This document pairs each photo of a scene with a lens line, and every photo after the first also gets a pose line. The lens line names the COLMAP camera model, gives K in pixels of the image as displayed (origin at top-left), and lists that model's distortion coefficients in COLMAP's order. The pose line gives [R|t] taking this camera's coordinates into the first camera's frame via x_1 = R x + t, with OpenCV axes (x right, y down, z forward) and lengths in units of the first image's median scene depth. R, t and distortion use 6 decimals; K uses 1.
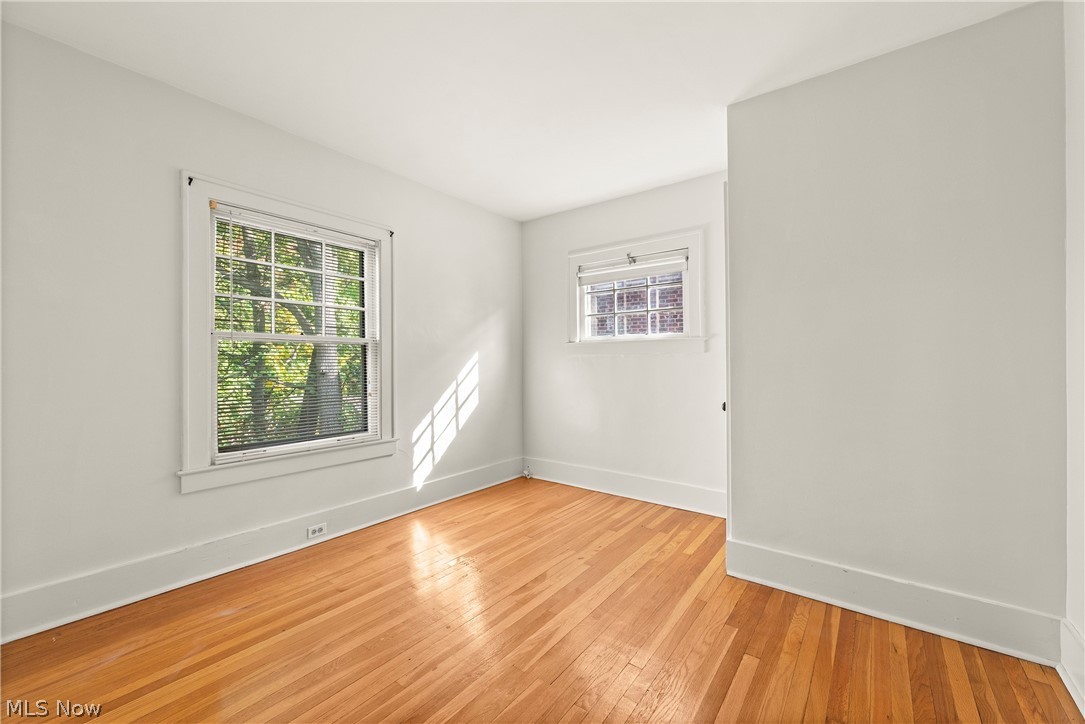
lens RADIAL K [[428.4, 0, 541.3], [0, 428.4, 365.1], [0, 0, 1]] dist [0.012798, -0.000129]
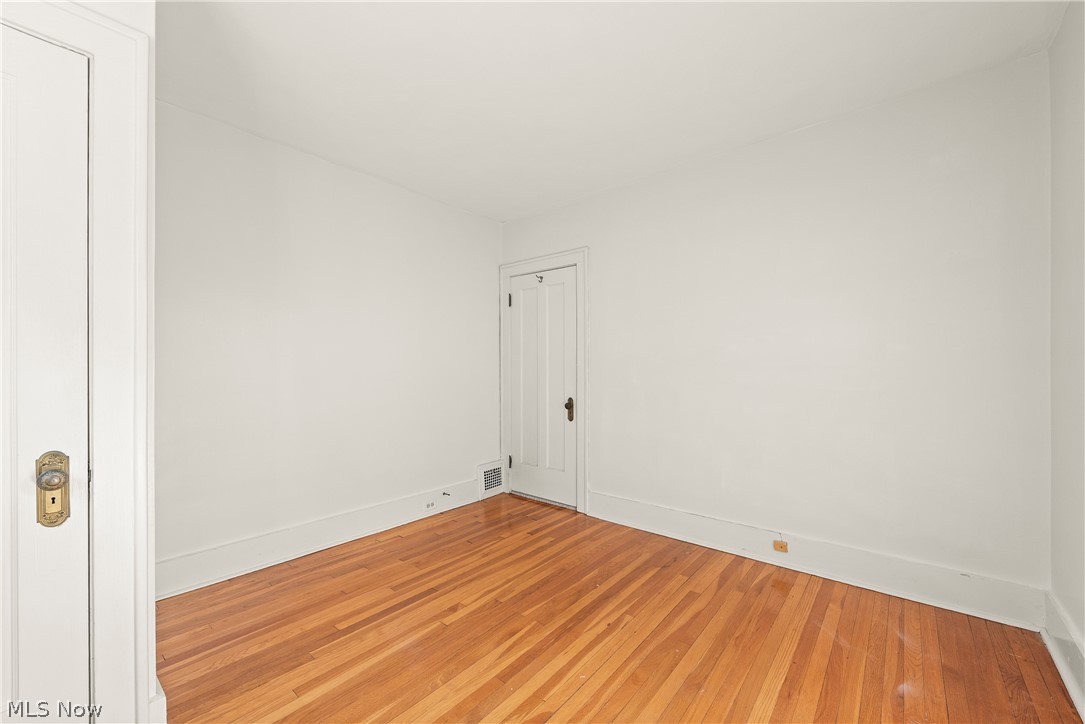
lens RADIAL K [[428.4, 0, 541.3], [0, 428.4, 365.1], [0, 0, 1]] dist [0.012798, -0.000129]
pose [[-0.999324, -0.000568, 0.036755, -0.093439], [-0.000301, 0.999974, 0.007265, -0.030412], [-0.036759, 0.007249, -0.999298, 2.046115]]
